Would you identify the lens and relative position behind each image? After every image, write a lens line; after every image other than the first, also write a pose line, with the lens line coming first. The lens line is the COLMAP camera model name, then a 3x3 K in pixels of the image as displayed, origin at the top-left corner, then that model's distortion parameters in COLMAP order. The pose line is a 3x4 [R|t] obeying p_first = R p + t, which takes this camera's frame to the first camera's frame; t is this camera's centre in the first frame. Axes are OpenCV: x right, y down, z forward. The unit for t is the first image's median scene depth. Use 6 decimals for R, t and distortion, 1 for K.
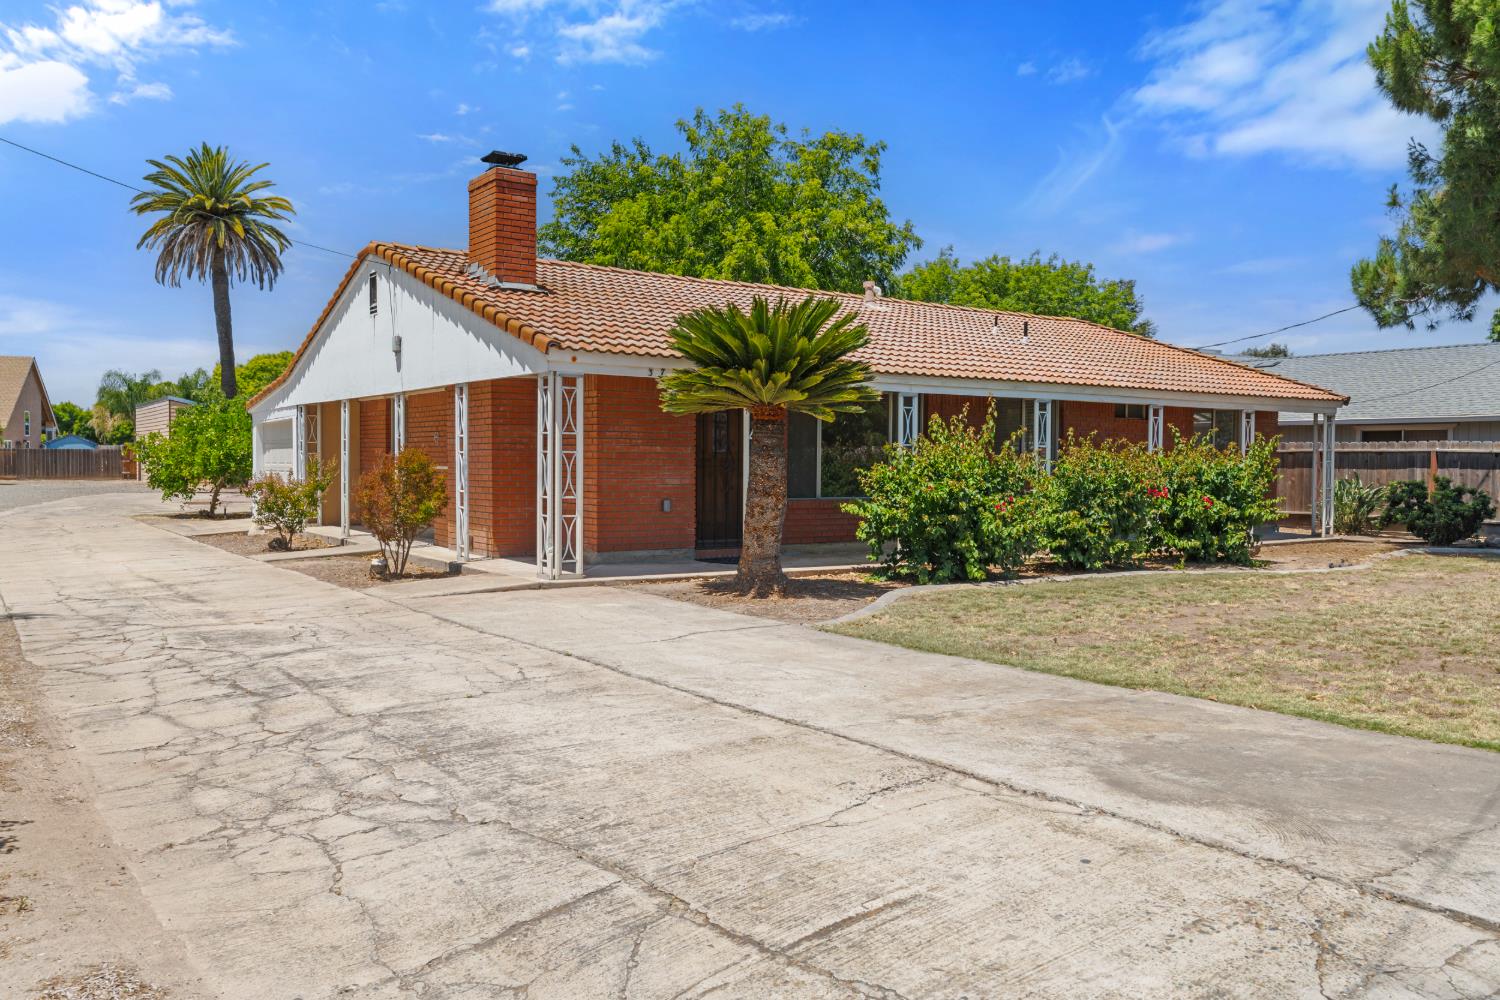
lens RADIAL K [[1188.2, 0, 751.1], [0, 1188.2, 485.4], [0, 0, 1]] dist [-0.009975, 0.003596]
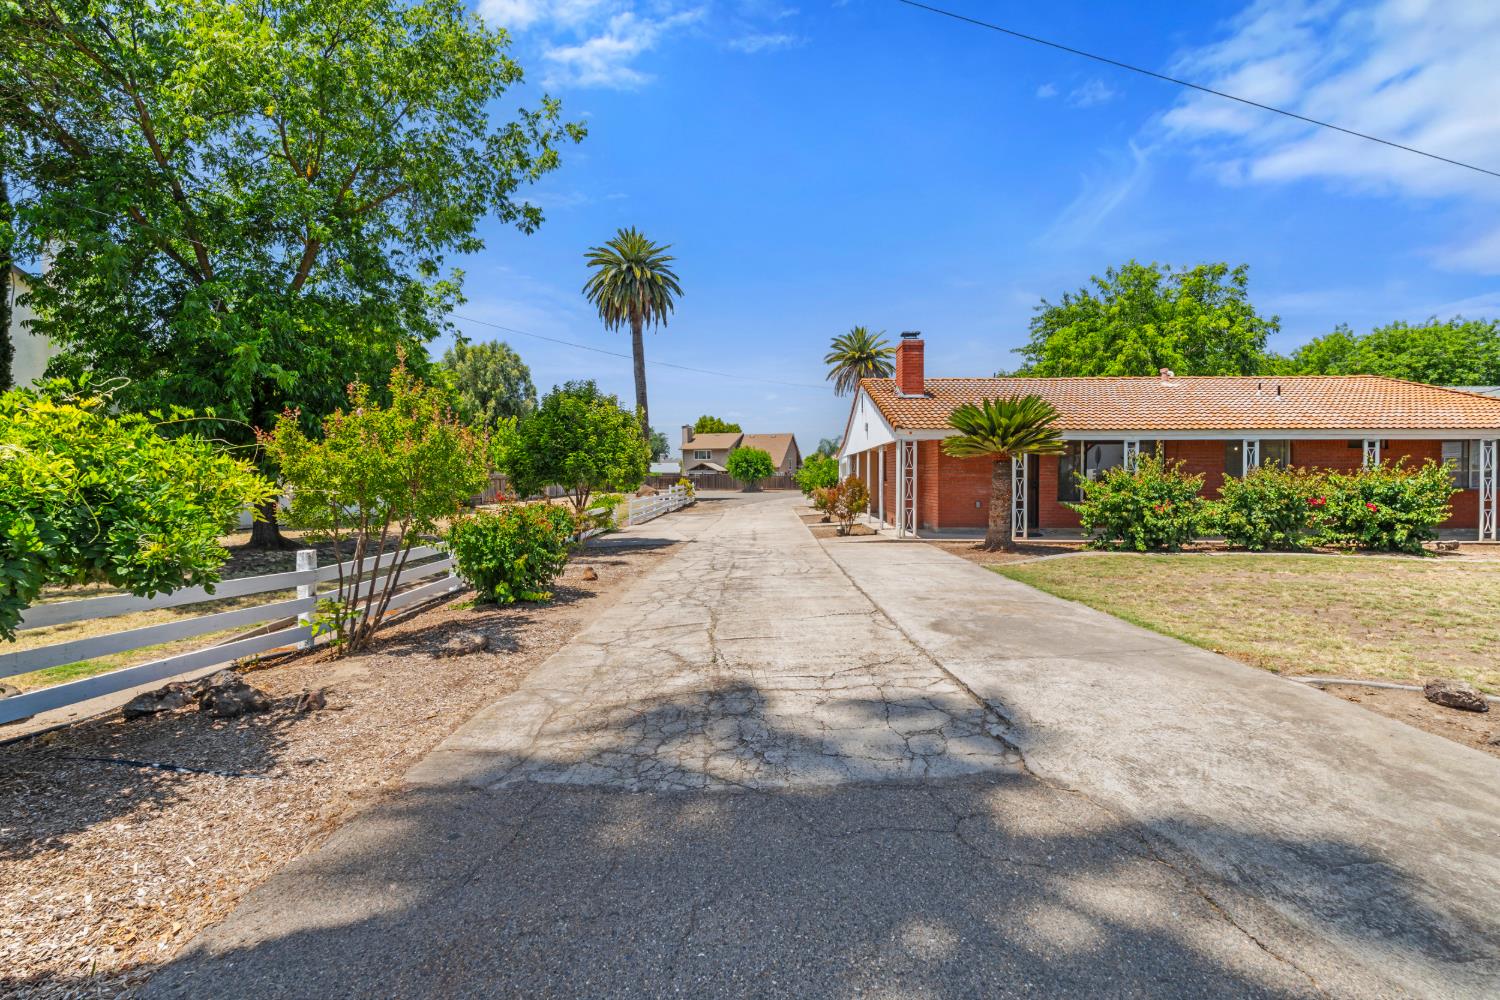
lens RADIAL K [[658.8, 0, 748.0], [0, 658.8, 499.7], [0, 0, 1]] dist [-0.003066, -0.000817]
pose [[0.797122, 0.012013, -0.603699, 0.199499], [-0.005992, 0.999910, 0.011985, -0.000896], [0.603788, -0.005937, 0.797123, -0.060103]]
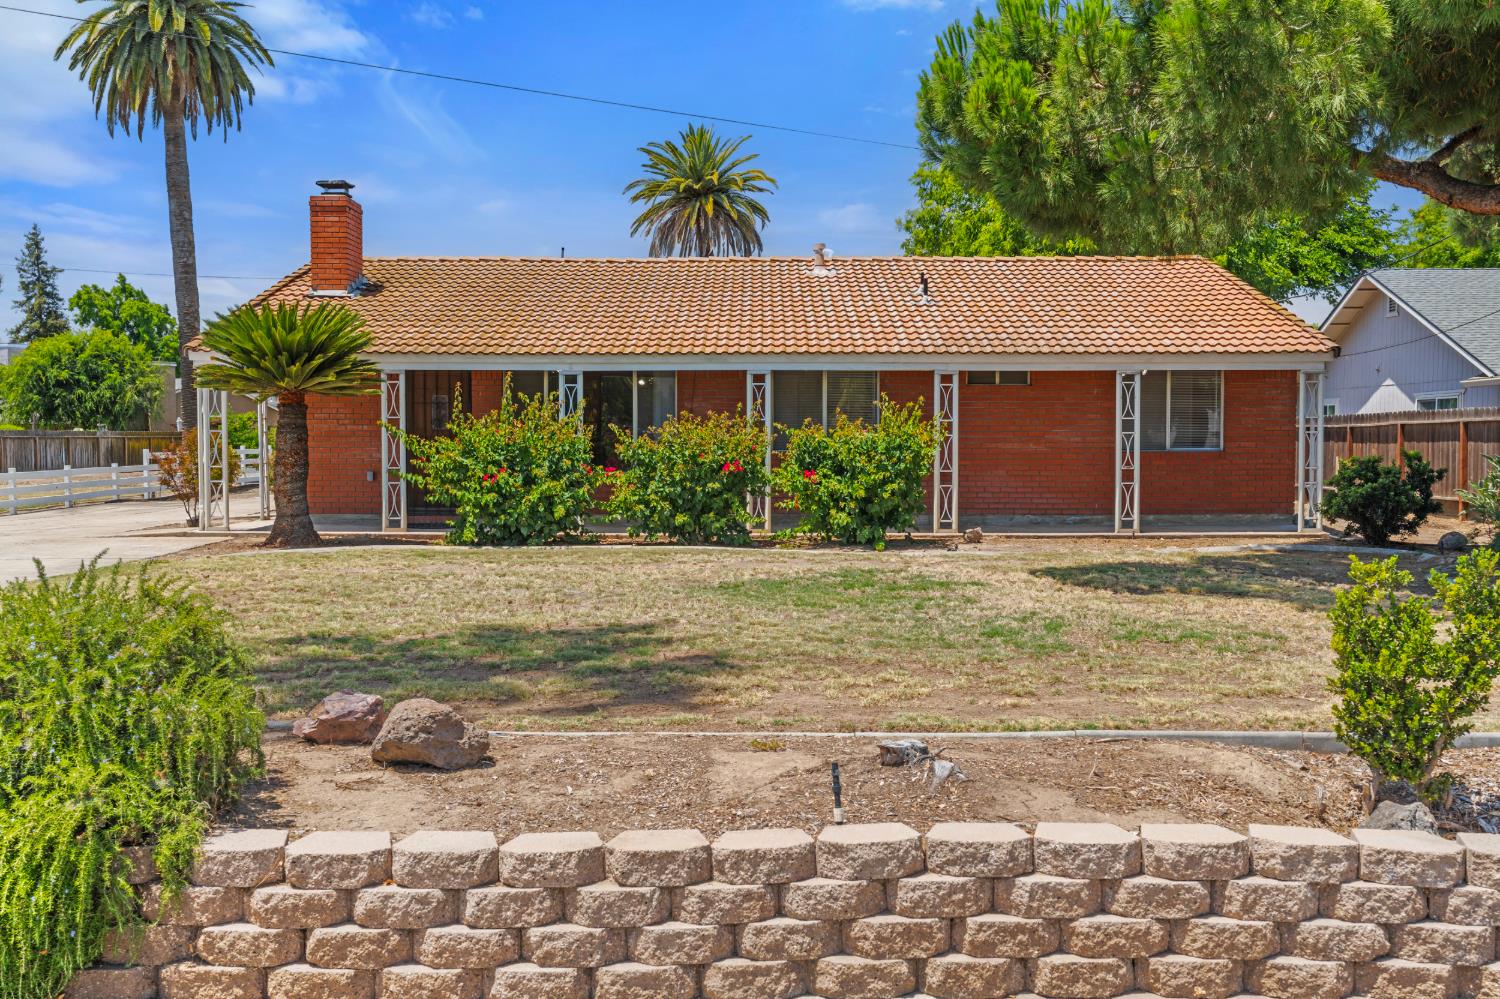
lens RADIAL K [[1556.0, 0, 755.5], [0, 1556.0, 499.3], [0, 0, 1]] dist [-0.021530, 0.000000]
pose [[0.812678, 0.012889, -0.582570, 0.803817], [-0.008344, 0.999910, 0.010483, 0.014550], [0.582653, -0.003659, 0.812713, -0.012184]]
